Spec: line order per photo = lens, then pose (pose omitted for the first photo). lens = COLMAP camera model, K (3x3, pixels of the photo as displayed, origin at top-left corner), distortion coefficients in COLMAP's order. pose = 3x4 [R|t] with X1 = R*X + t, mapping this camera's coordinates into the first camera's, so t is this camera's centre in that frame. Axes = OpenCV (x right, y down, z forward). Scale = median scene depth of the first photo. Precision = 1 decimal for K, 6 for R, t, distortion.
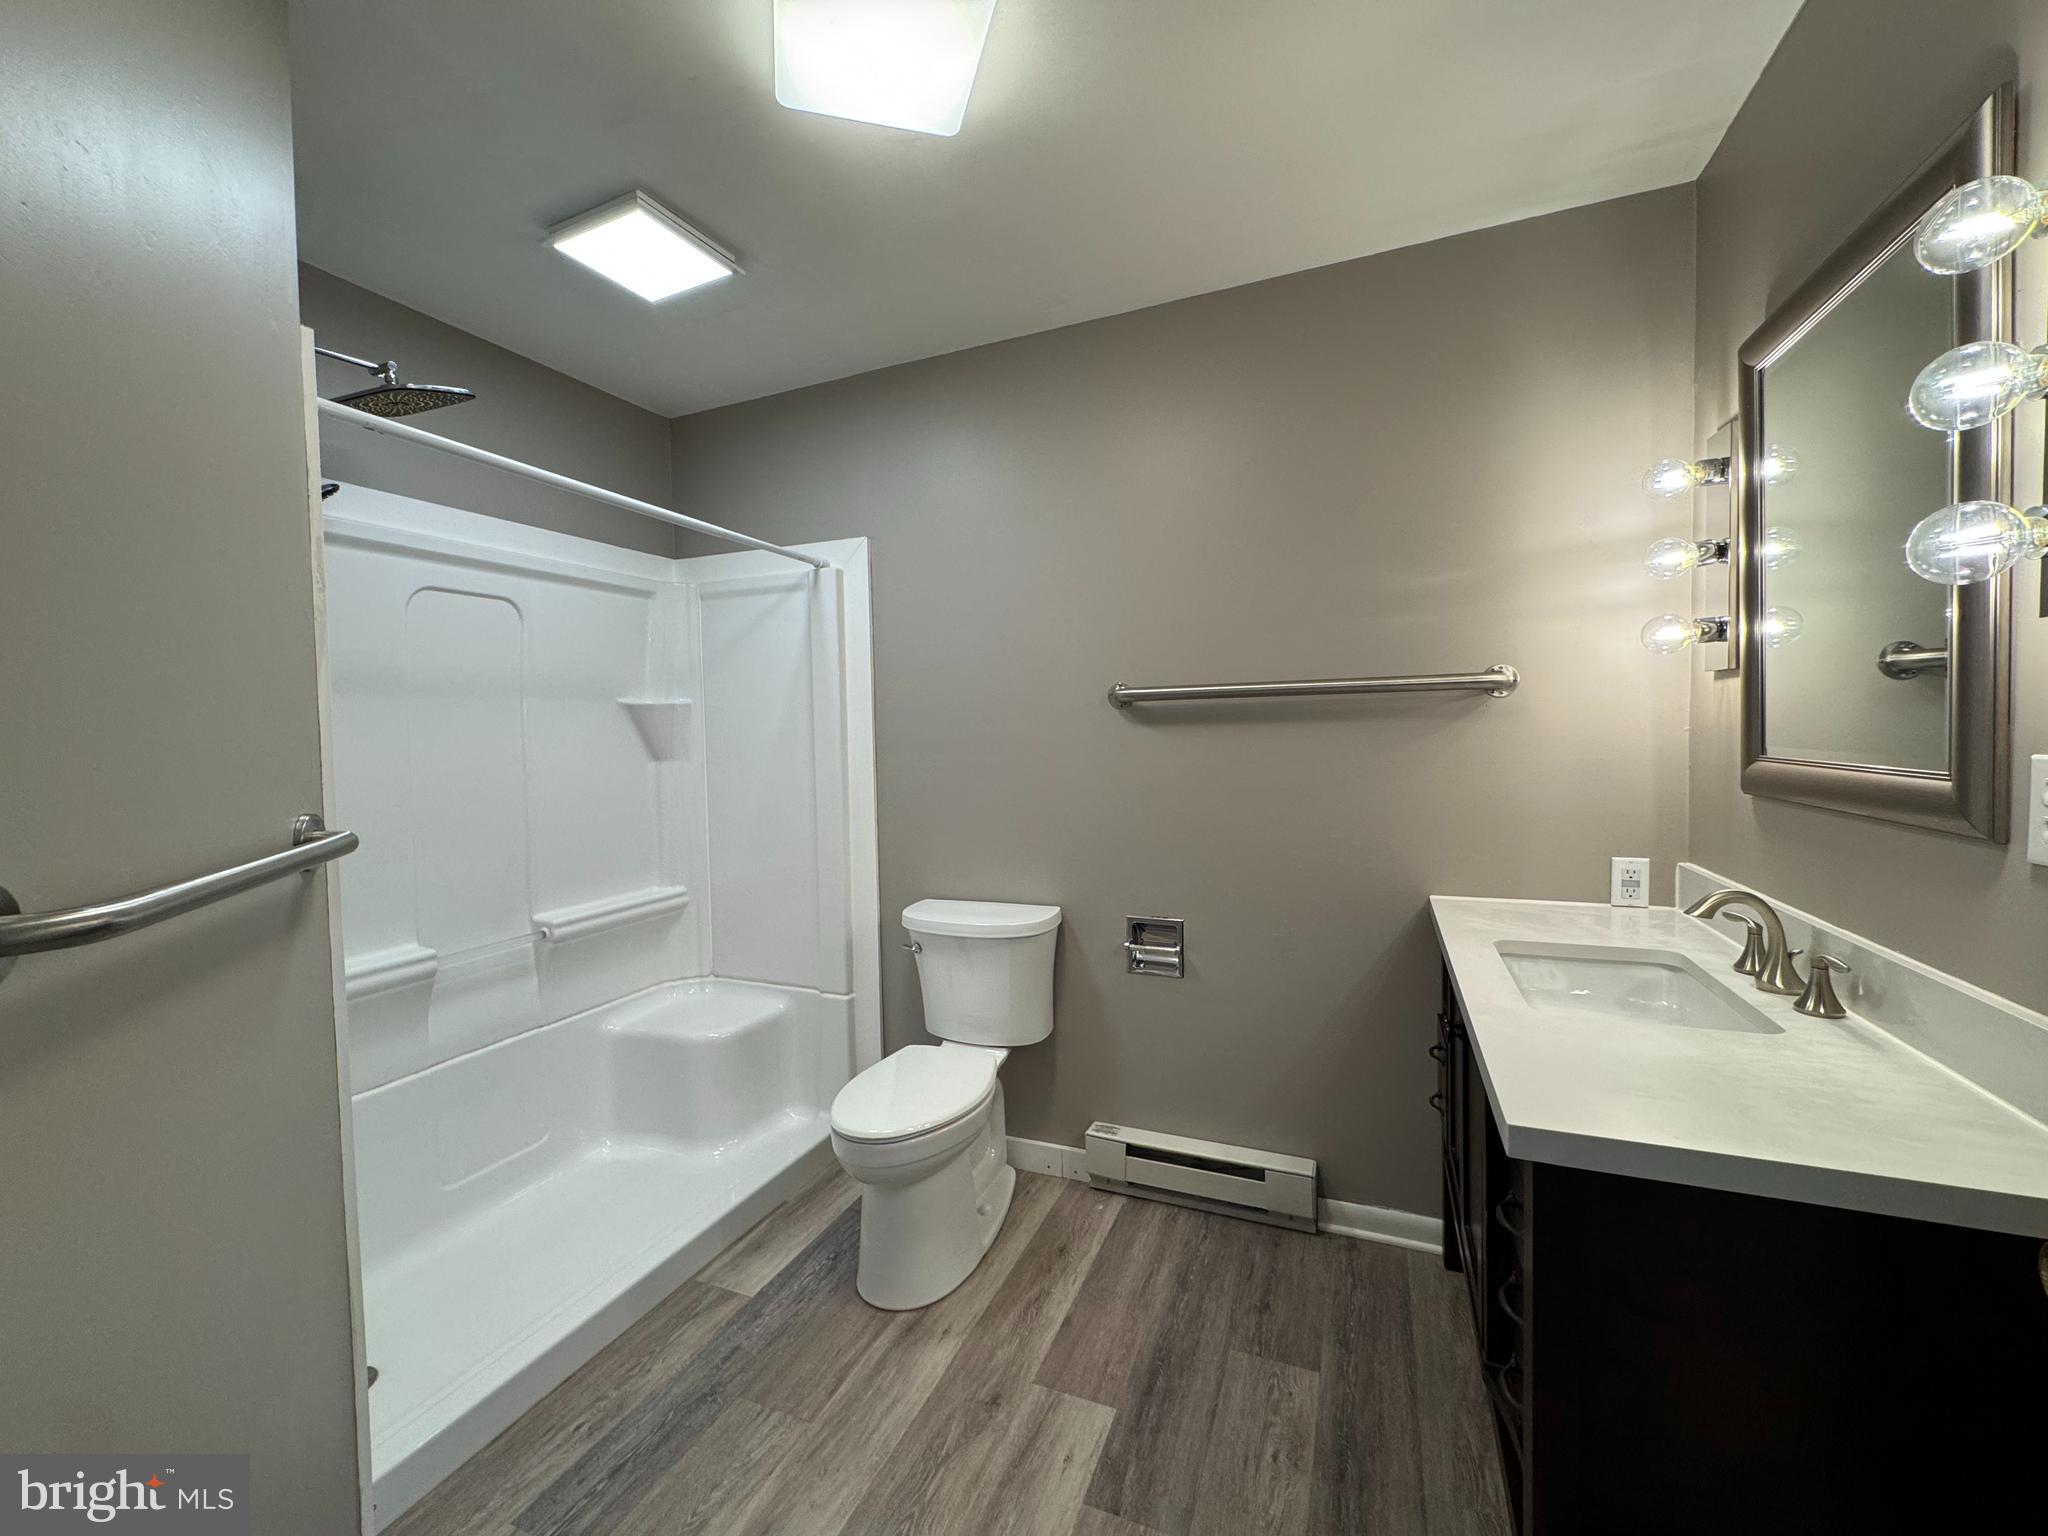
lens RADIAL K [[816.0, 0, 1024.4], [0, 816.0, 763.5], [0, 0, 1]] dist [-0.002928, 0.000382]
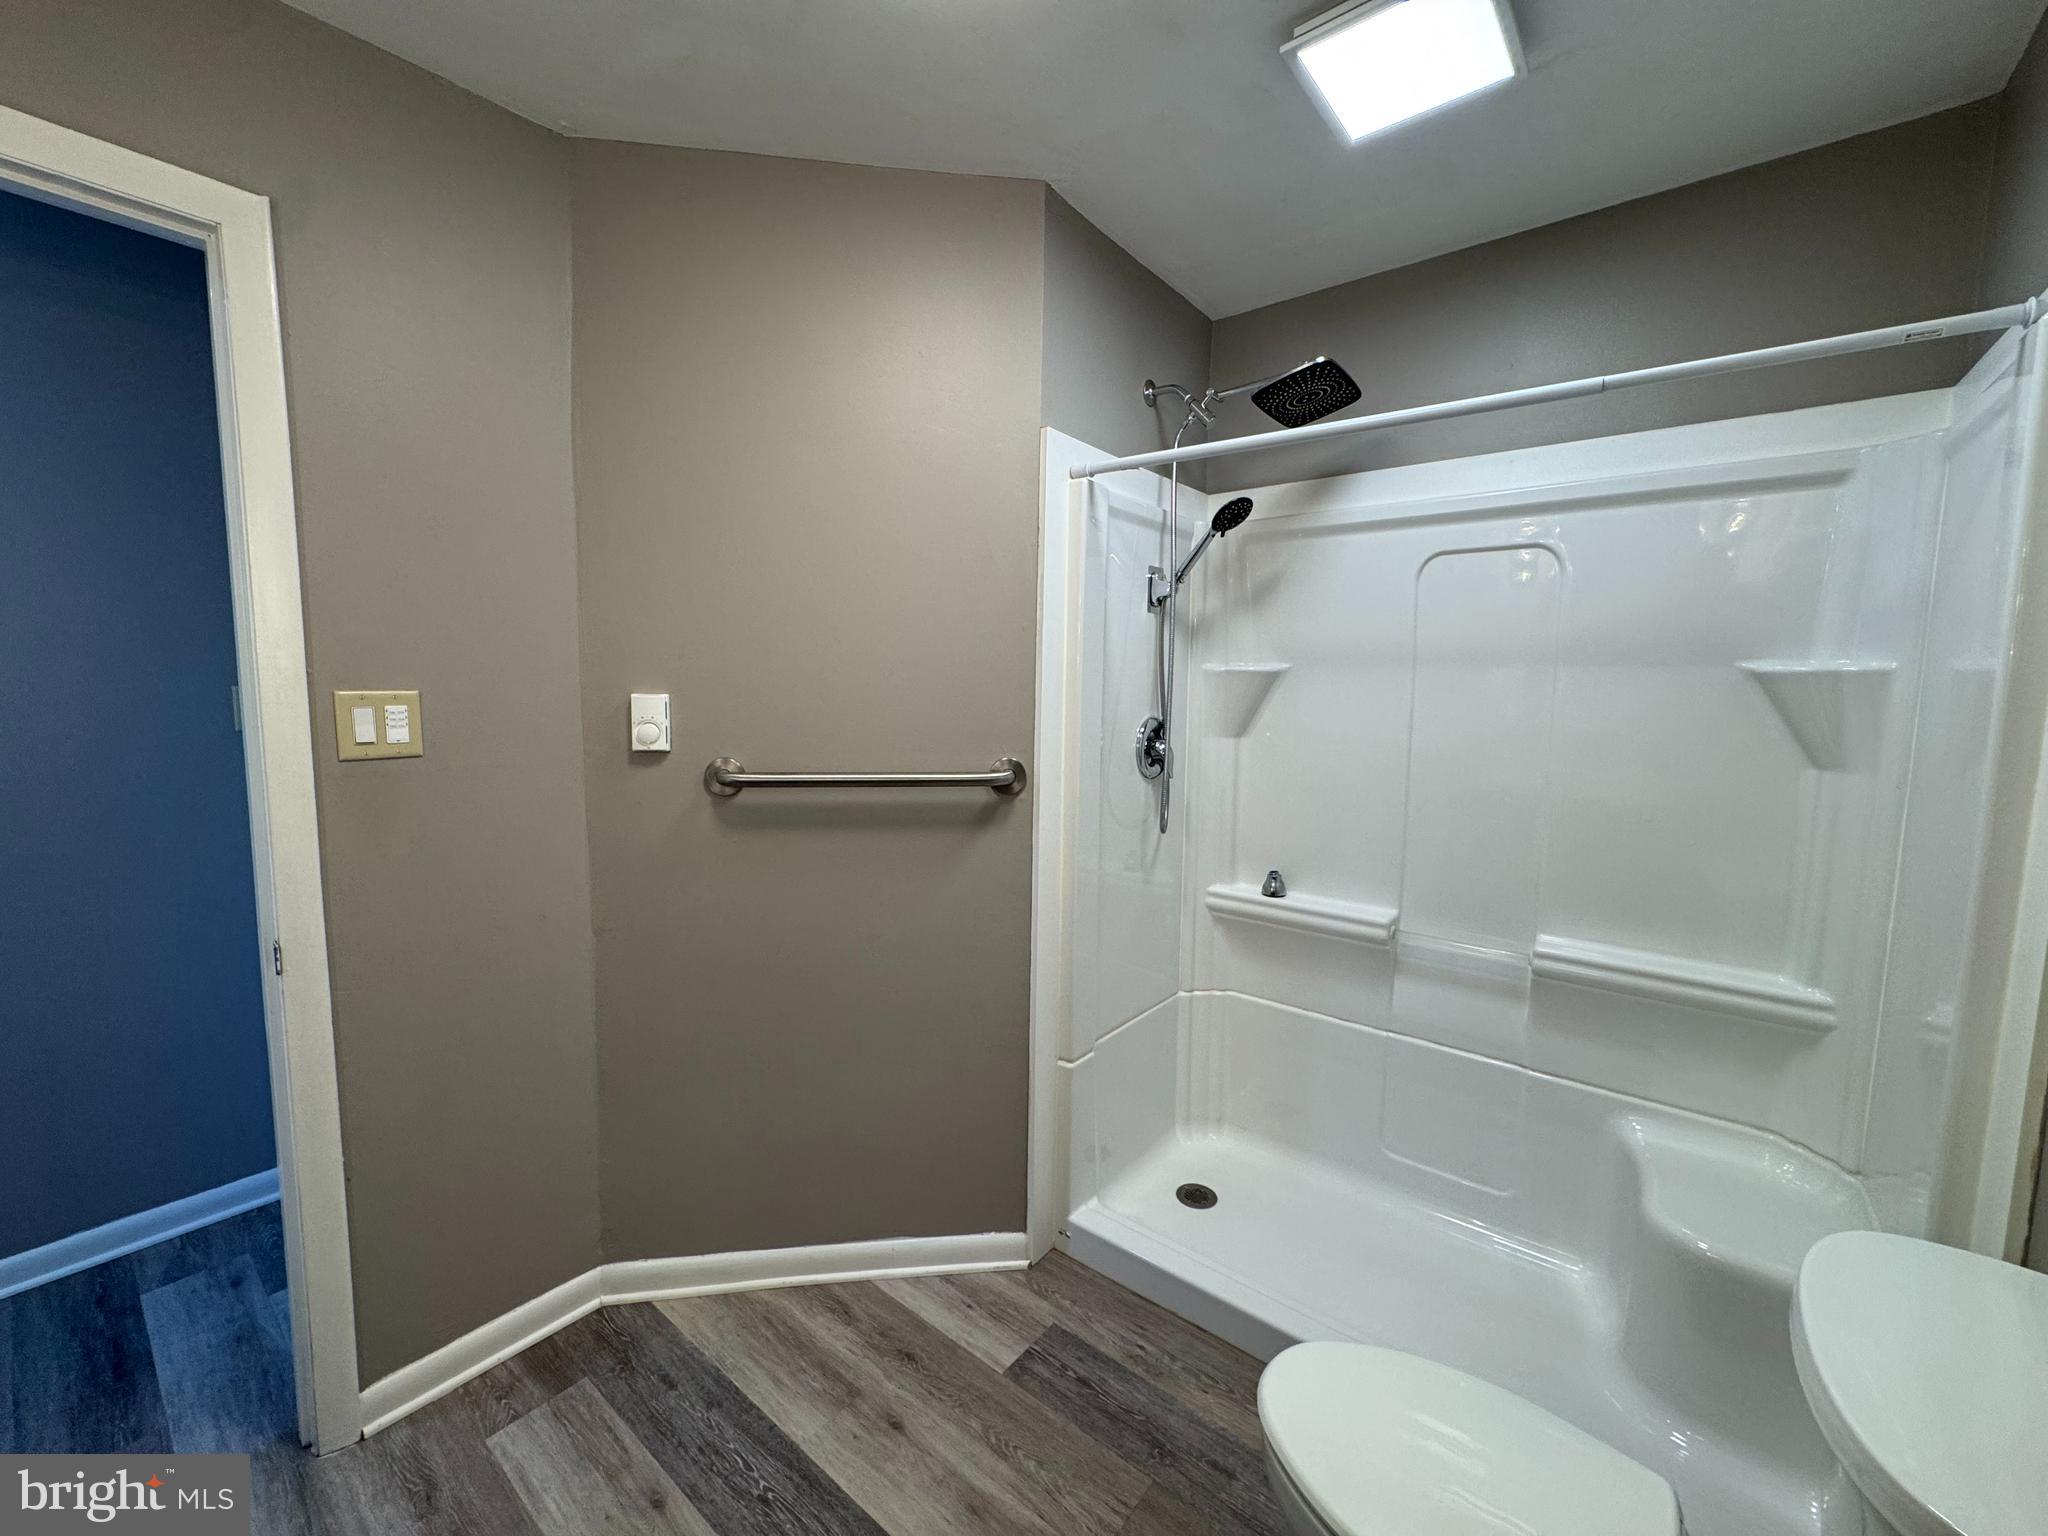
lens RADIAL K [[816.0, 0, 1024.4], [0, 816.0, 763.5], [0, 0, 1]] dist [-0.002928, 0.000382]
pose [[-0.268468, 0.090220, -0.959054, 0.395301], [-0.071108, 0.991032, 0.113134, -0.049327], [0.960661, 0.098569, -0.259645, 0.922192]]
